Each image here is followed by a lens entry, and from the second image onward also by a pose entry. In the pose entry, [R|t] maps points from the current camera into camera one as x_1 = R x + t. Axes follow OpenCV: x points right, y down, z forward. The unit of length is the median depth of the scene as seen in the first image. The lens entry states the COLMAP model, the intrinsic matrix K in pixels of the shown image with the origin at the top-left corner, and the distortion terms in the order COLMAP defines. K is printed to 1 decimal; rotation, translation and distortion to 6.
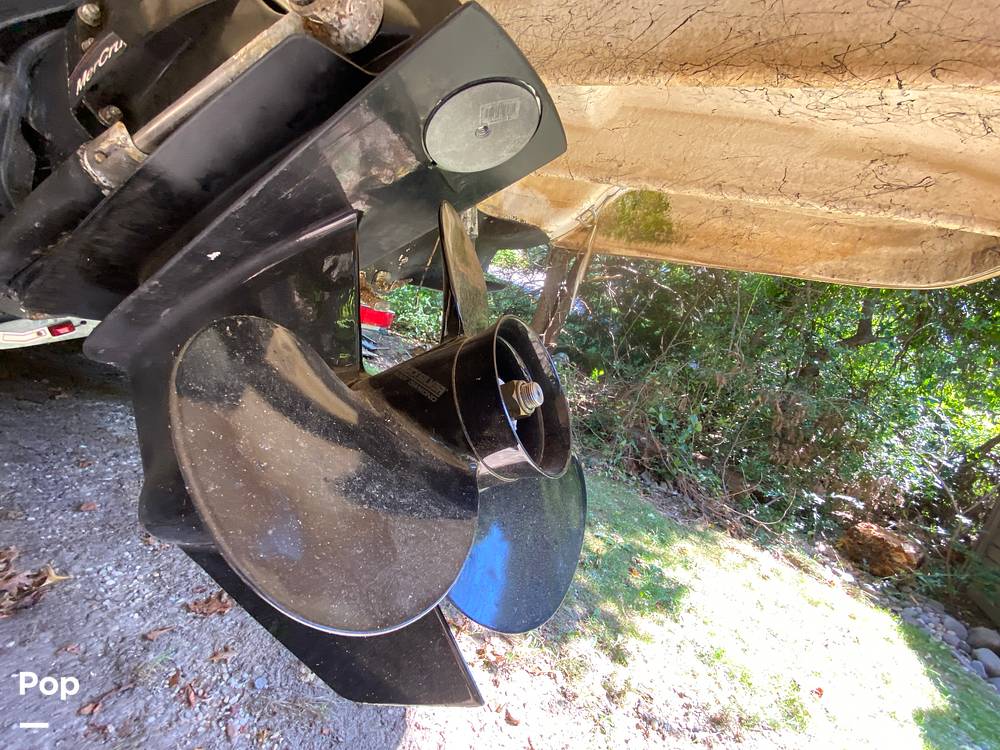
lens RADIAL K [[405.3, 0, 501.2], [0, 405.3, 376.9], [0, 0, 1]] dist [-0.006365, -0.007730]
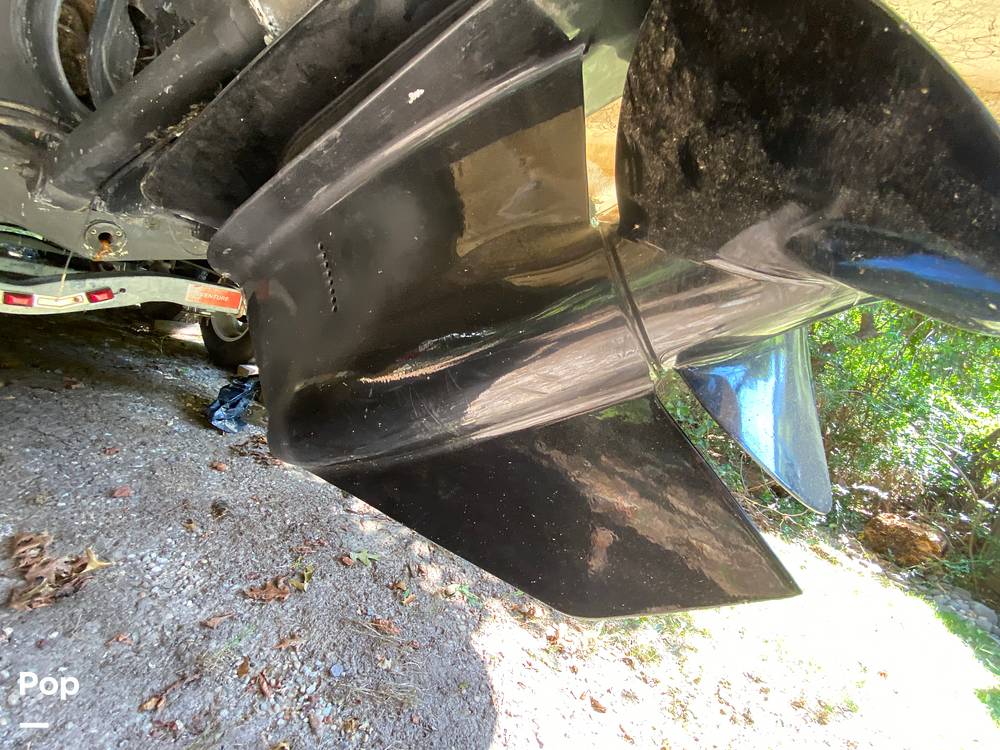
lens RADIAL K [[405.3, 0, 497.7], [0, 405.3, 380.1], [0, 0, 1]] dist [-0.006365, -0.007730]
pose [[0.999555, -0.018522, 0.023386, -0.210231], [0.019174, 0.999424, -0.027989, 0.121773], [-0.022854, 0.028425, 0.999335, 0.057869]]
